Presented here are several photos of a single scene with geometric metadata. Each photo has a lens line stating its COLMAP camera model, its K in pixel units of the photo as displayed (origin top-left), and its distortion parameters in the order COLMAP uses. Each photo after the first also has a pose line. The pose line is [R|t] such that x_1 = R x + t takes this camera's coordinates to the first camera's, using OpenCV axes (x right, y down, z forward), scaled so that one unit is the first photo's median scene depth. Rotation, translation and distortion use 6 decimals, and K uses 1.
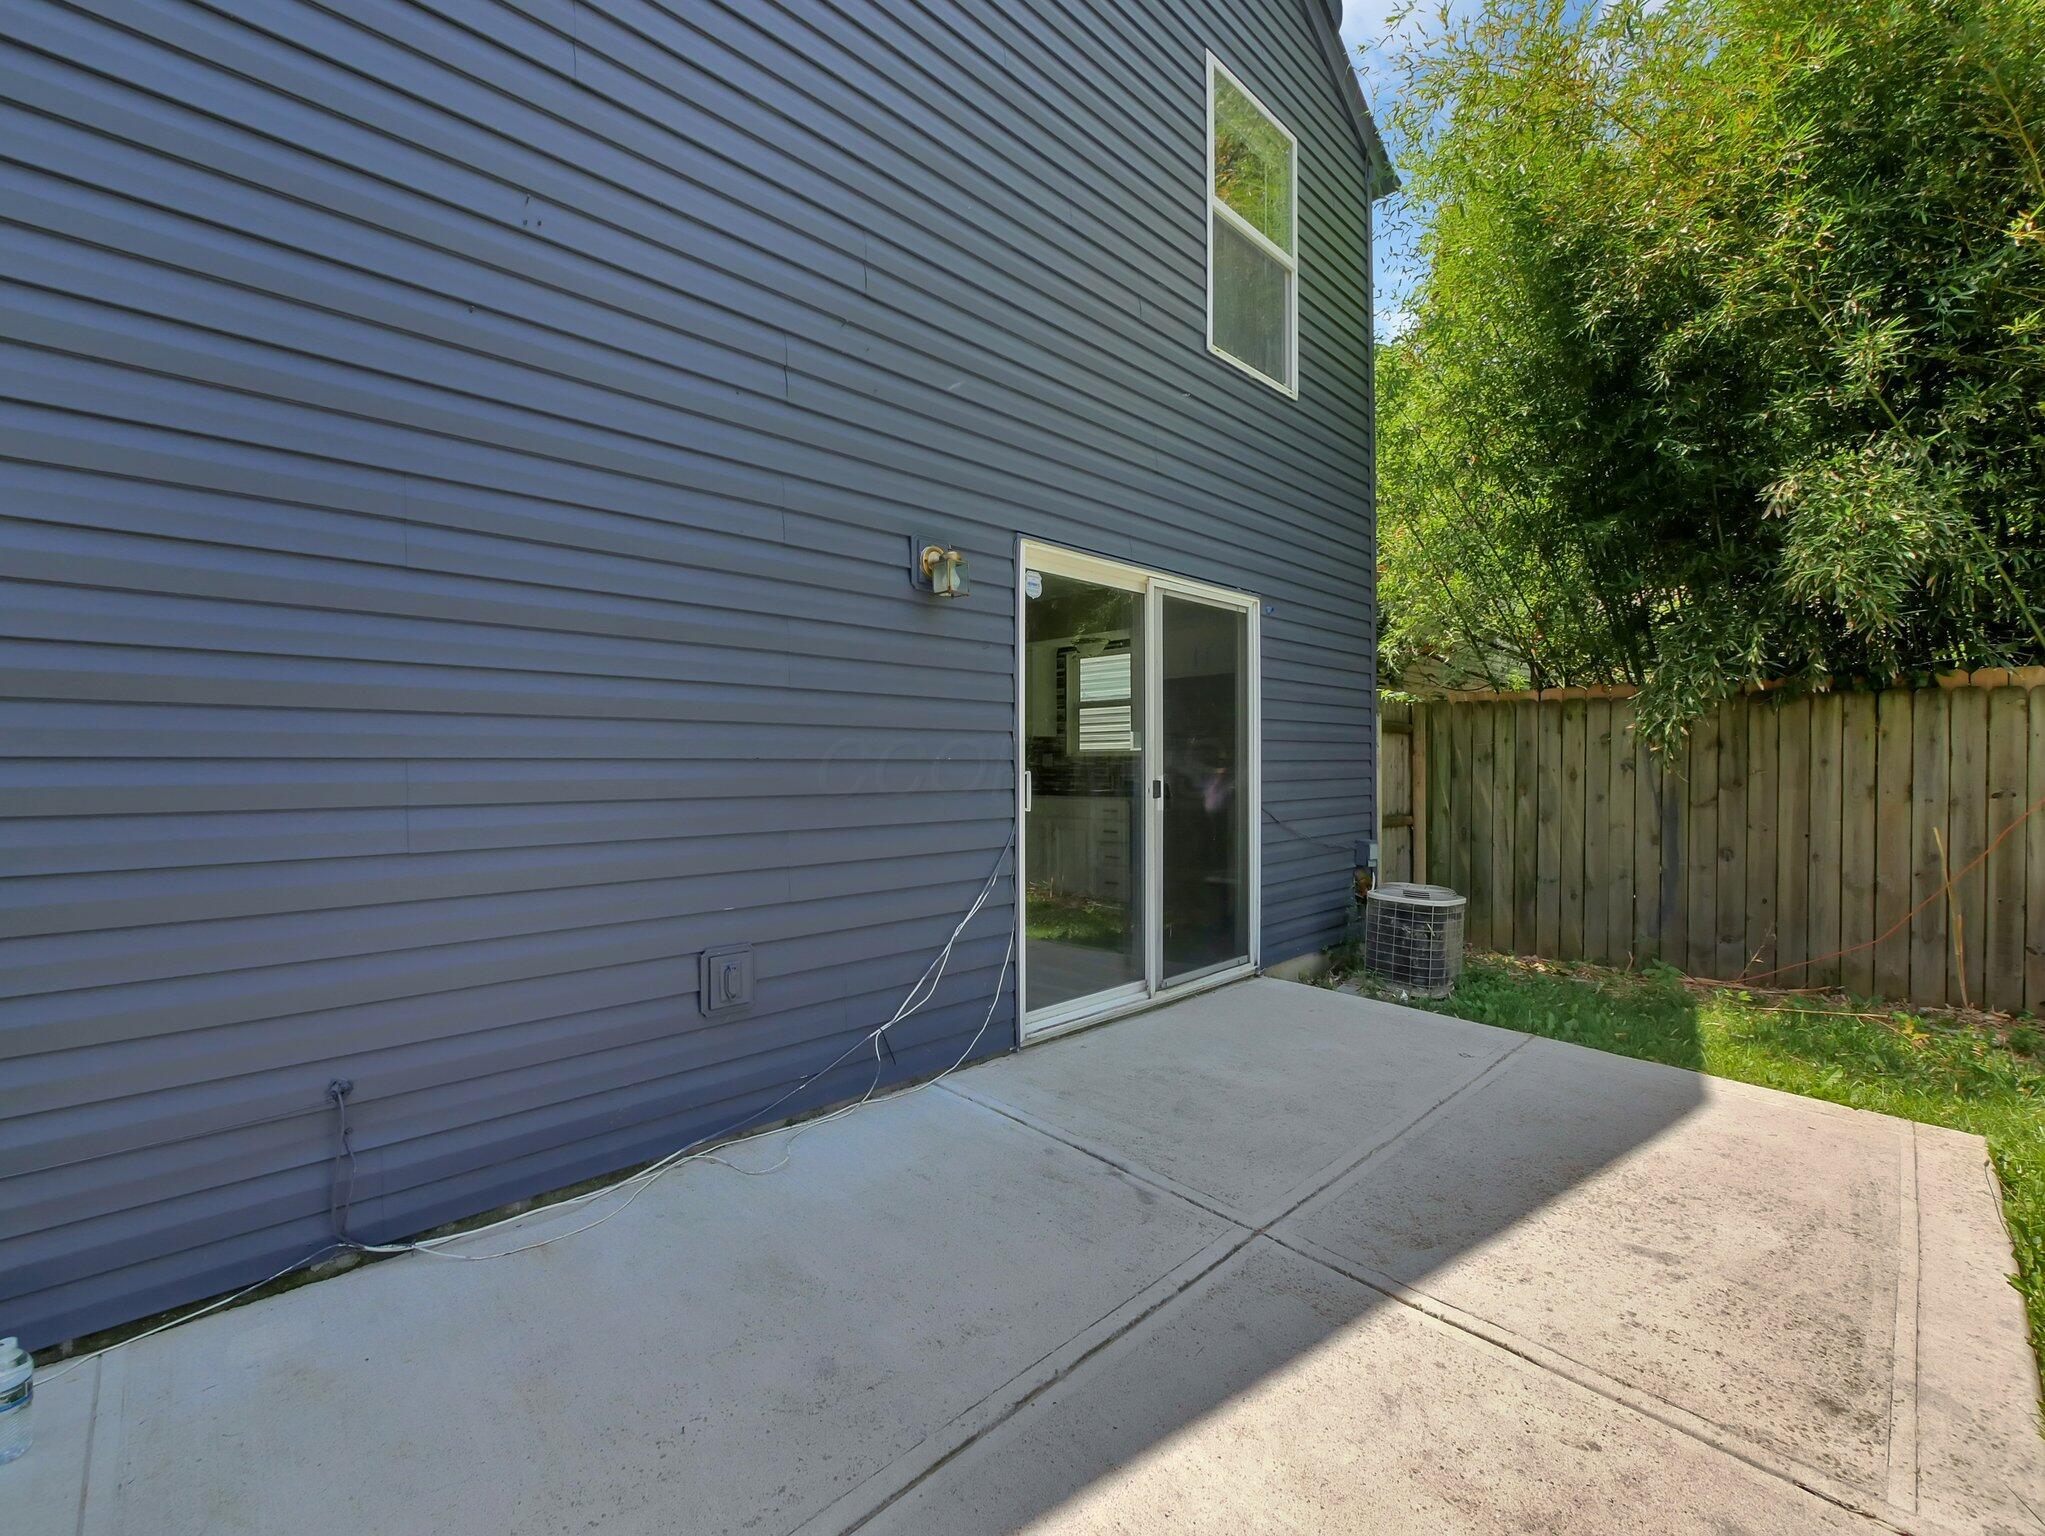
lens RADIAL K [[892.5, 0, 1022.5], [0, 892.5, 768.0], [0, 0, 1]] dist [0.000683, -0.000191]
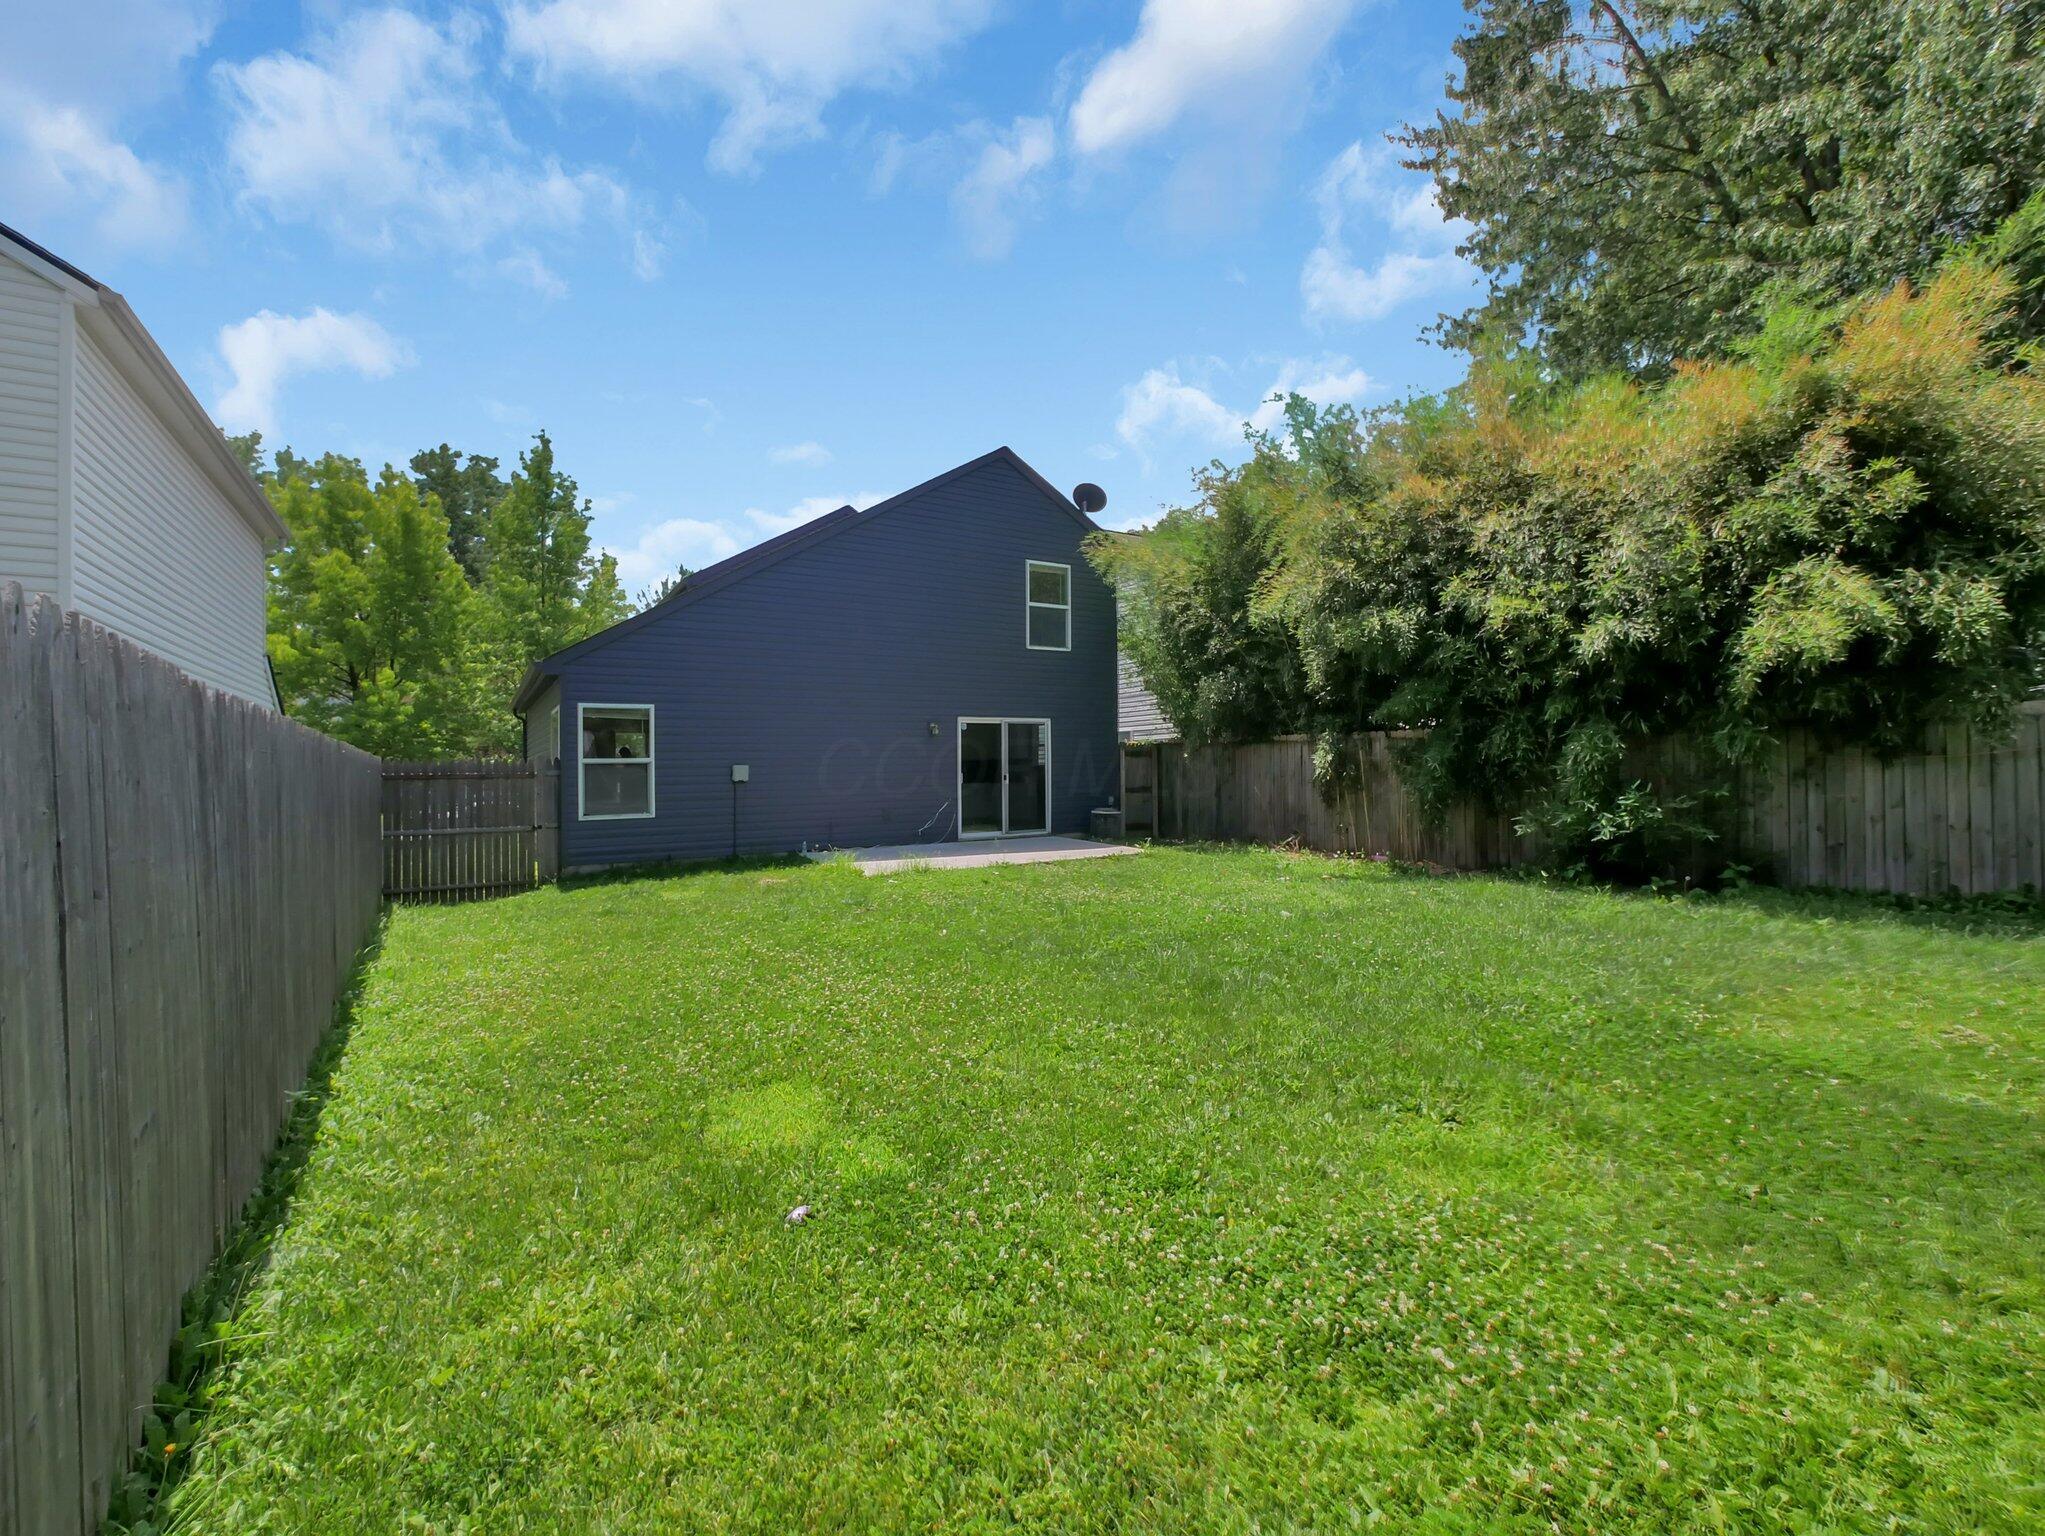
lens RADIAL K [[892.5, 0, 1022.5], [0, 892.5, 768.0], [0, 0, 1]] dist [0.000683, -0.000191]
pose [[0.974638, -0.016057, -0.223209, 1.015370], [0.014975, 0.999866, -0.006539, 0.007824], [0.223284, 0.003031, 0.974749, -2.480681]]
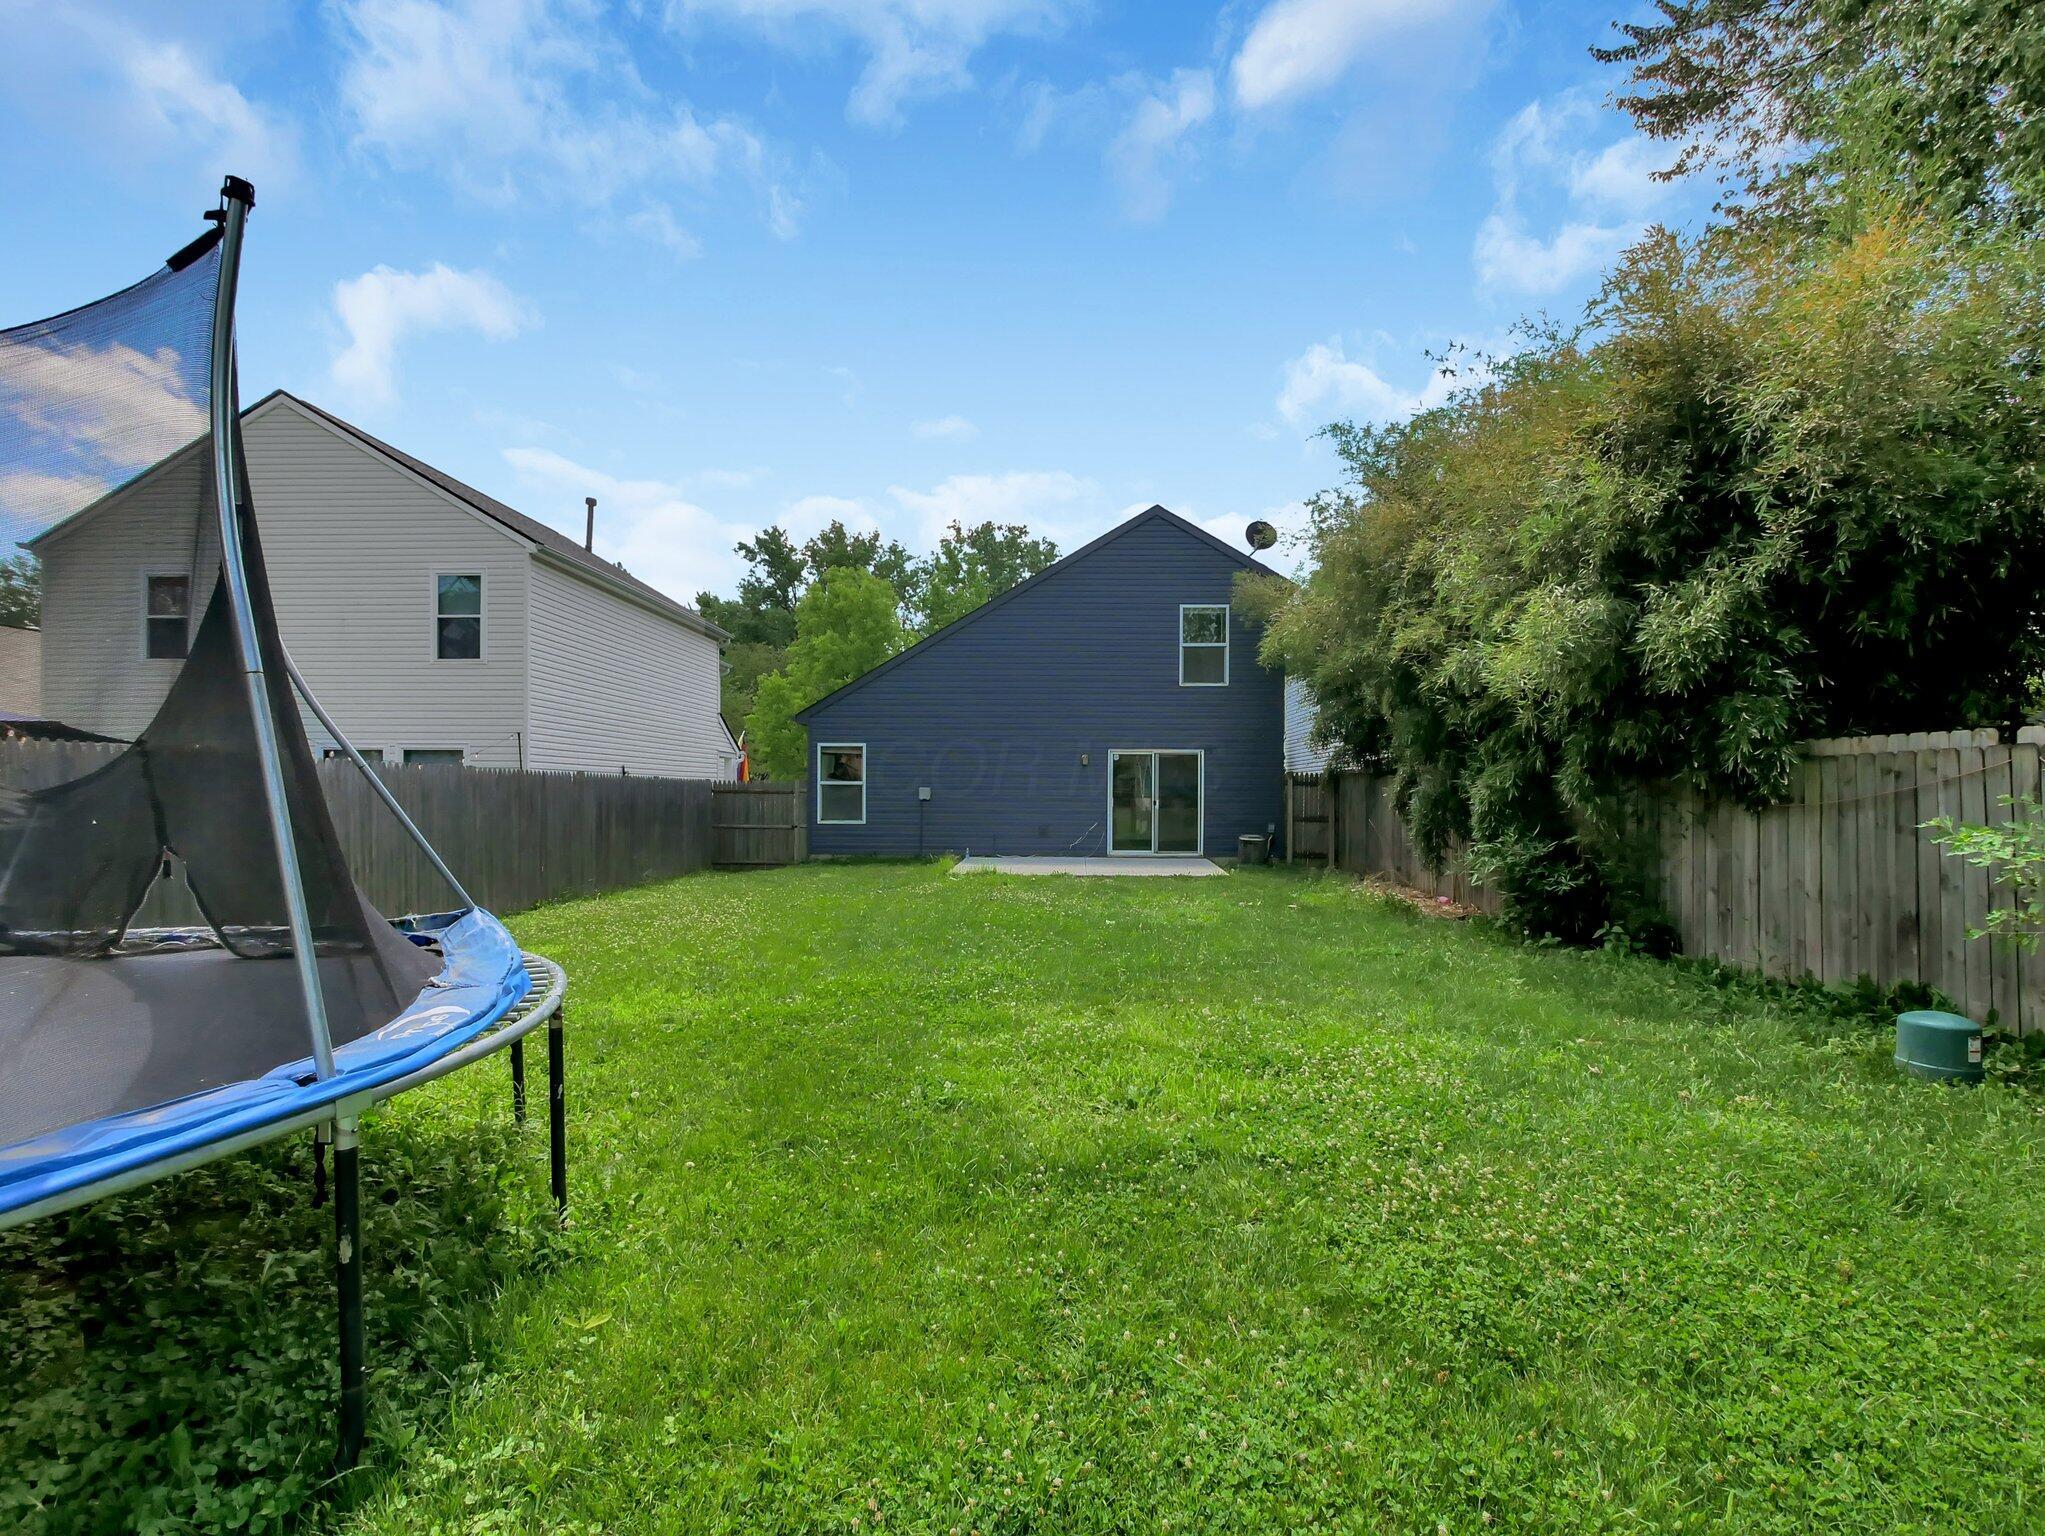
lens RADIAL K [[892.5, 0, 1022.5], [0, 892.5, 768.0], [0, 0, 1]] dist [0.000683, -0.000191]
pose [[0.694349, -0.015672, -0.719468, 2.615915], [-0.007930, 0.999536, -0.029425, -0.008568], [0.719595, 0.026136, 0.693902, -2.204404]]
